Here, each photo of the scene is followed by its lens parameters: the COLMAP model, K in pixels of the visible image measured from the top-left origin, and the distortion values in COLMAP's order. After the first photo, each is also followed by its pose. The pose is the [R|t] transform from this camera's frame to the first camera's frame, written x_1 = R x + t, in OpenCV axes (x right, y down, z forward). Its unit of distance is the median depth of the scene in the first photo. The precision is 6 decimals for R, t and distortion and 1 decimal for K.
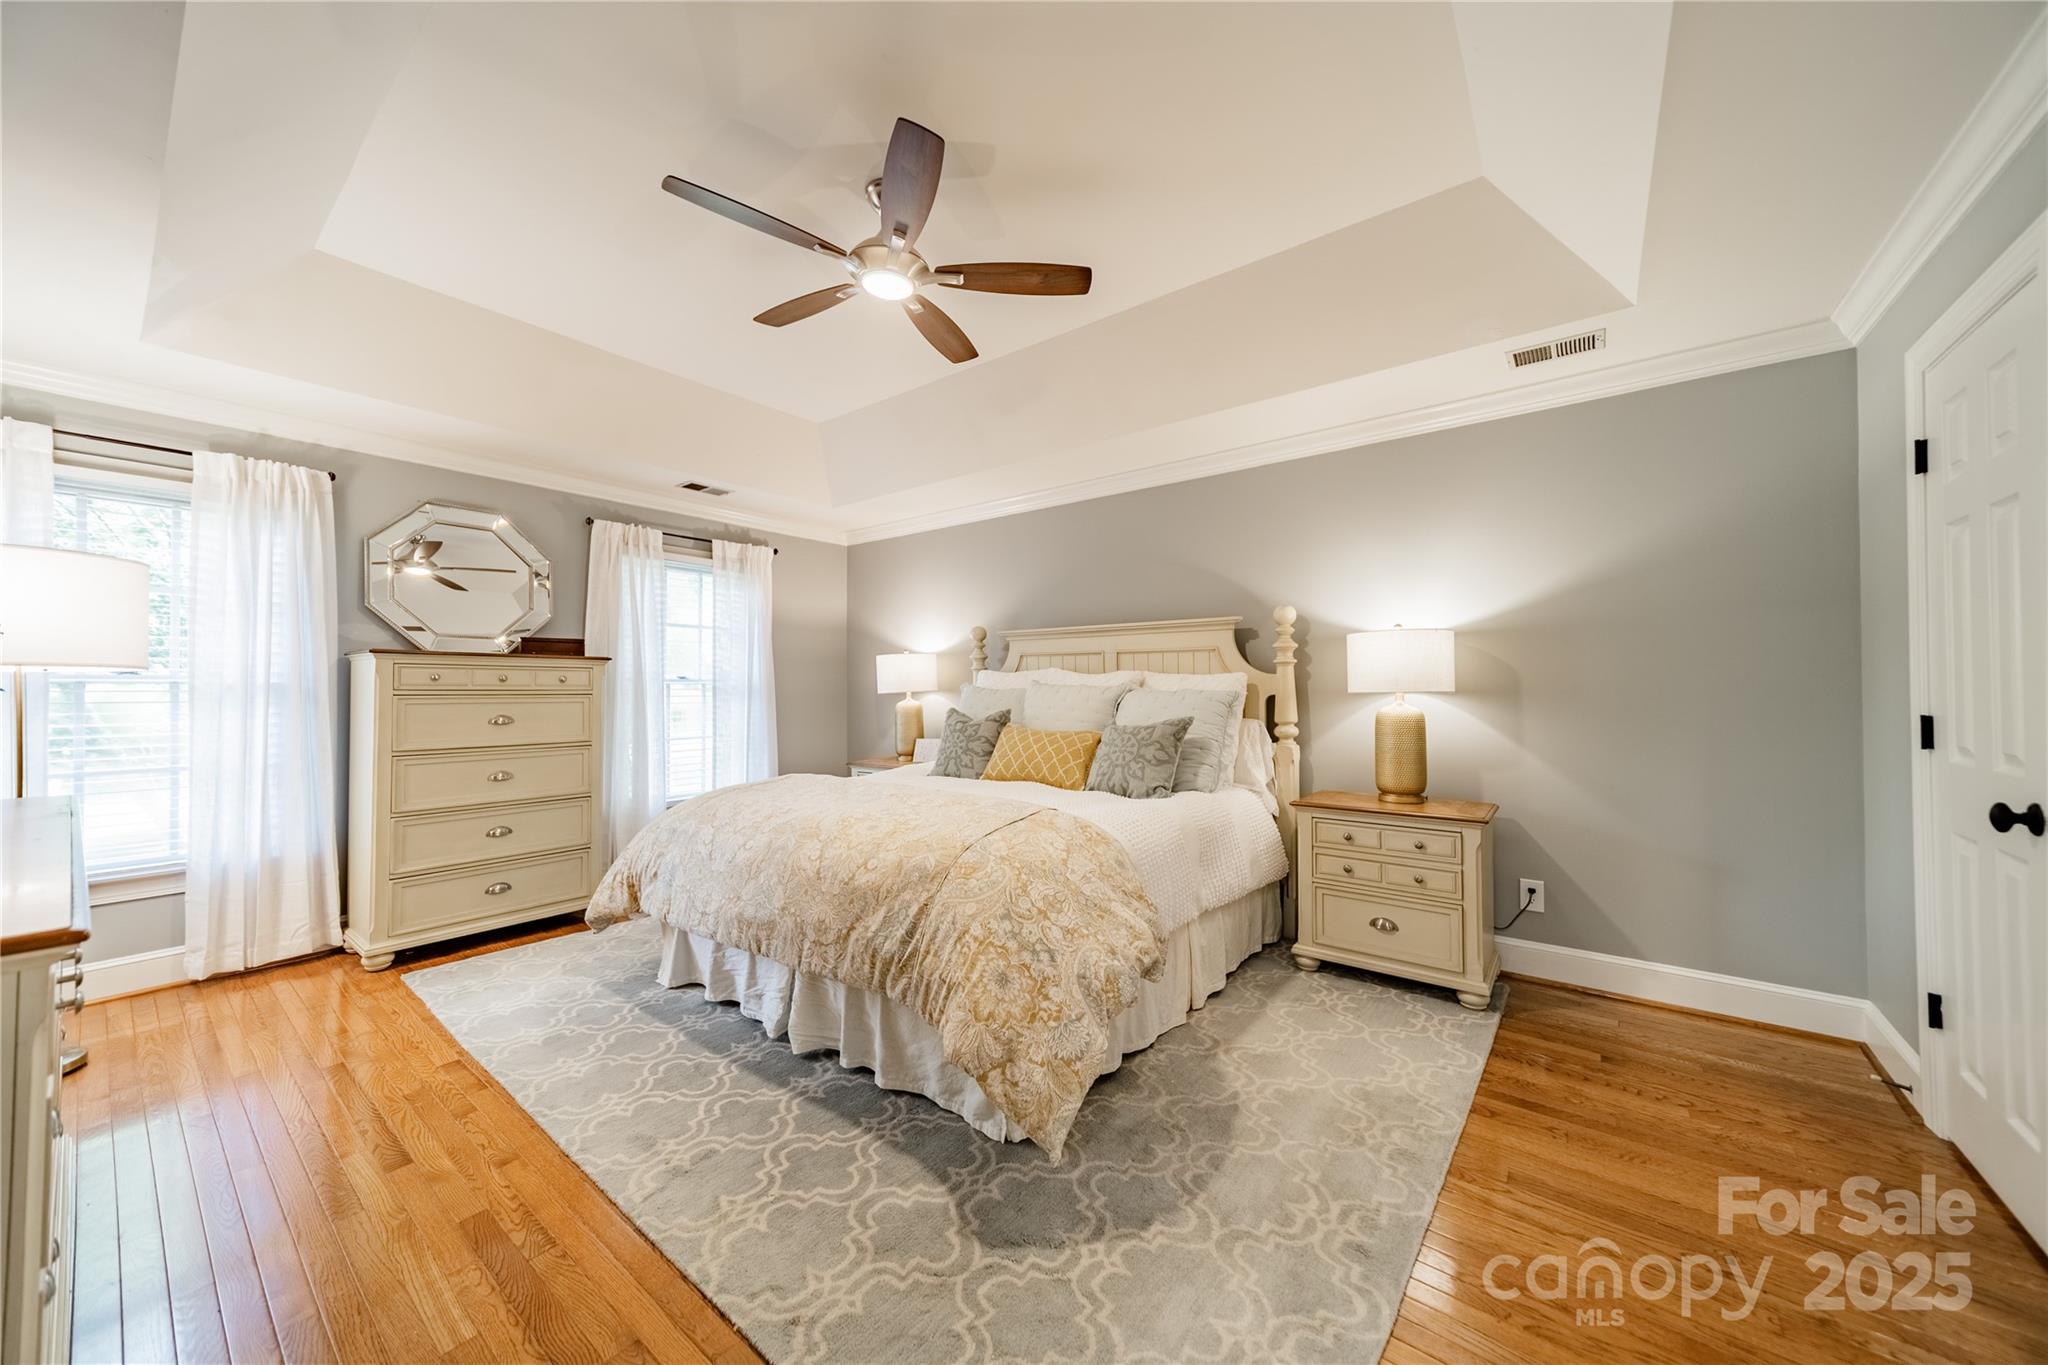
lens RADIAL K [[720.9, 0, 1023.8], [0, 720.9, 680.3], [0, 0, 1]] dist [0.009531, 0.000148]
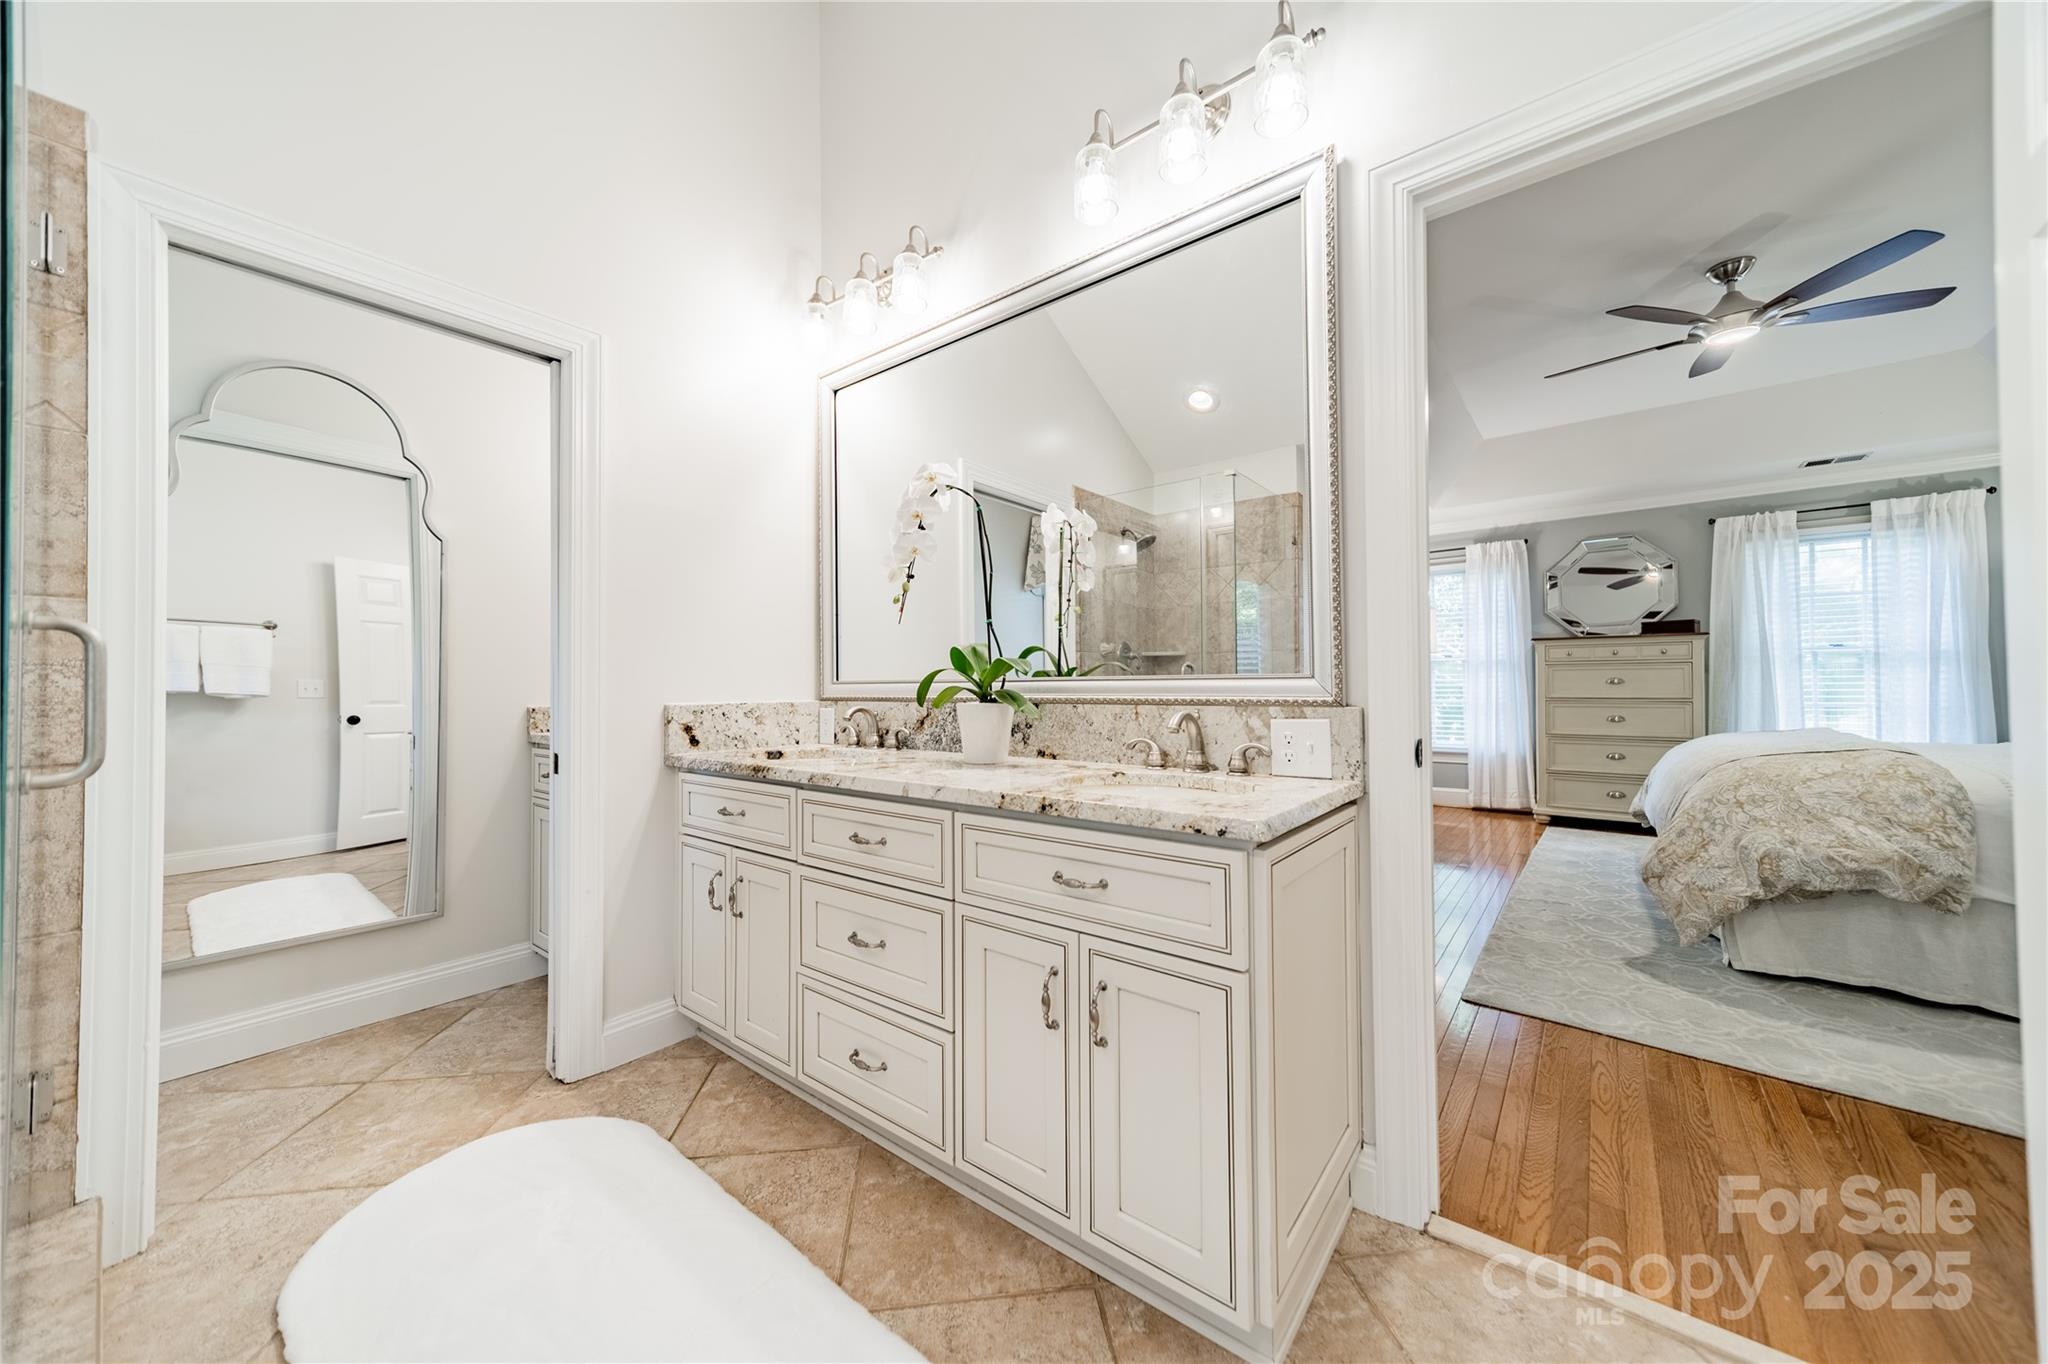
lens RADIAL K [[720.9, 0, 1021.9], [0, 720.9, 673.5], [0, 0, 1]] dist [0.009531, 0.000148]
pose [[-0.016572, -0.012965, -0.999779, 0.722007], [0.019626, 0.999719, -0.013290, 0.034003], [0.999670, -0.019842, -0.016313, -0.168105]]
